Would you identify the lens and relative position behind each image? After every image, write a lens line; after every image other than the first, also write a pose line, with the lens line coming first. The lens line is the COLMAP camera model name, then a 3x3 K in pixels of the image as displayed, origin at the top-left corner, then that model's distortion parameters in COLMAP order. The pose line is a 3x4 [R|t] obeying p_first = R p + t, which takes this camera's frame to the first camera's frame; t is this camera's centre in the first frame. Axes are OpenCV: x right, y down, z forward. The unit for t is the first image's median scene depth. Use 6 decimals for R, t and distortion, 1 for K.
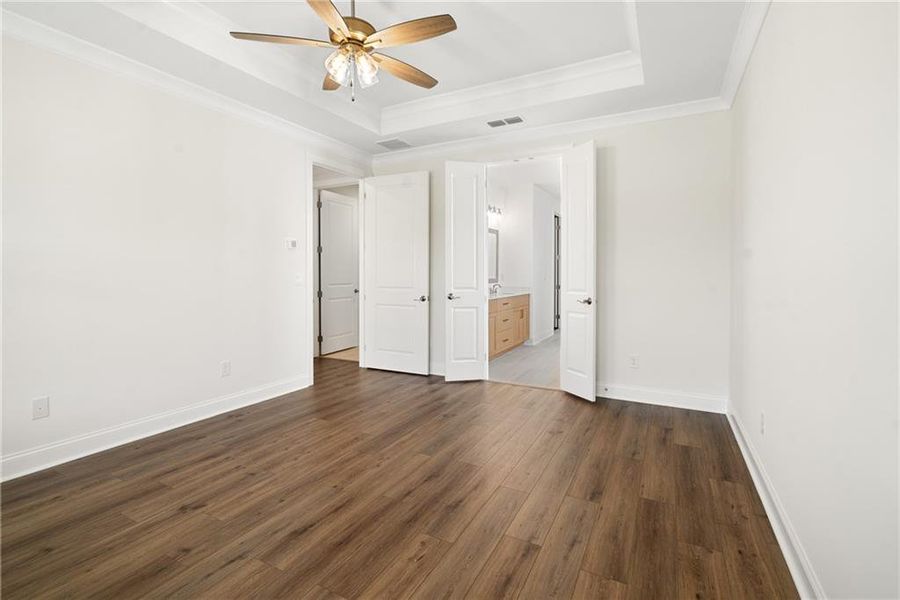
lens RADIAL K [[408.3, 0, 454.1], [0, 408.3, 273.7], [0, 0, 1]] dist [-0.004667, 0.001728]
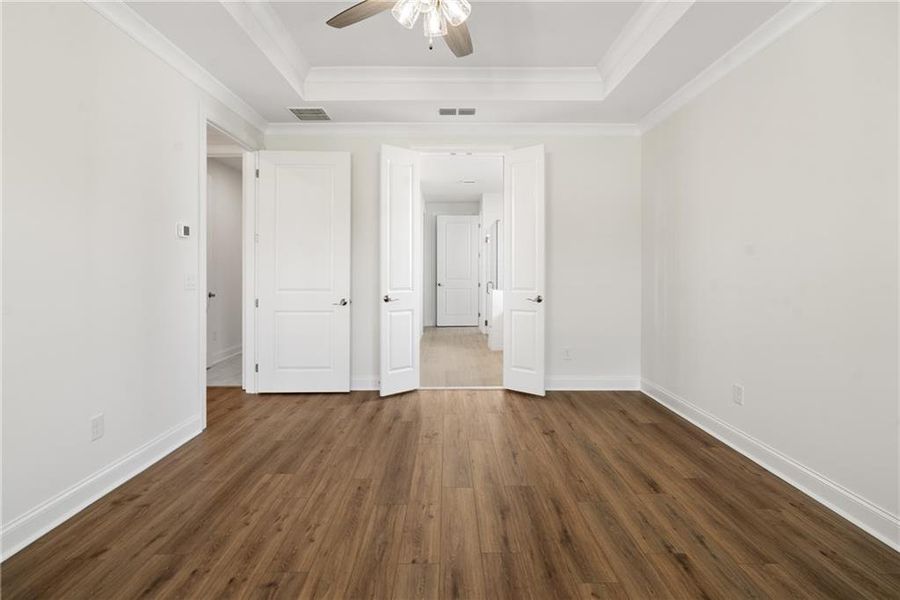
lens RADIAL K [[408.3, 0, 446.1], [0, 408.3, 269.3], [0, 0, 1]] dist [-0.004667, 0.001728]
pose [[0.882996, 0.002351, 0.469375, -0.340363], [-0.000199, 0.999989, -0.004635, -0.003840], [-0.469381, 0.003999, 0.882987, 0.182412]]
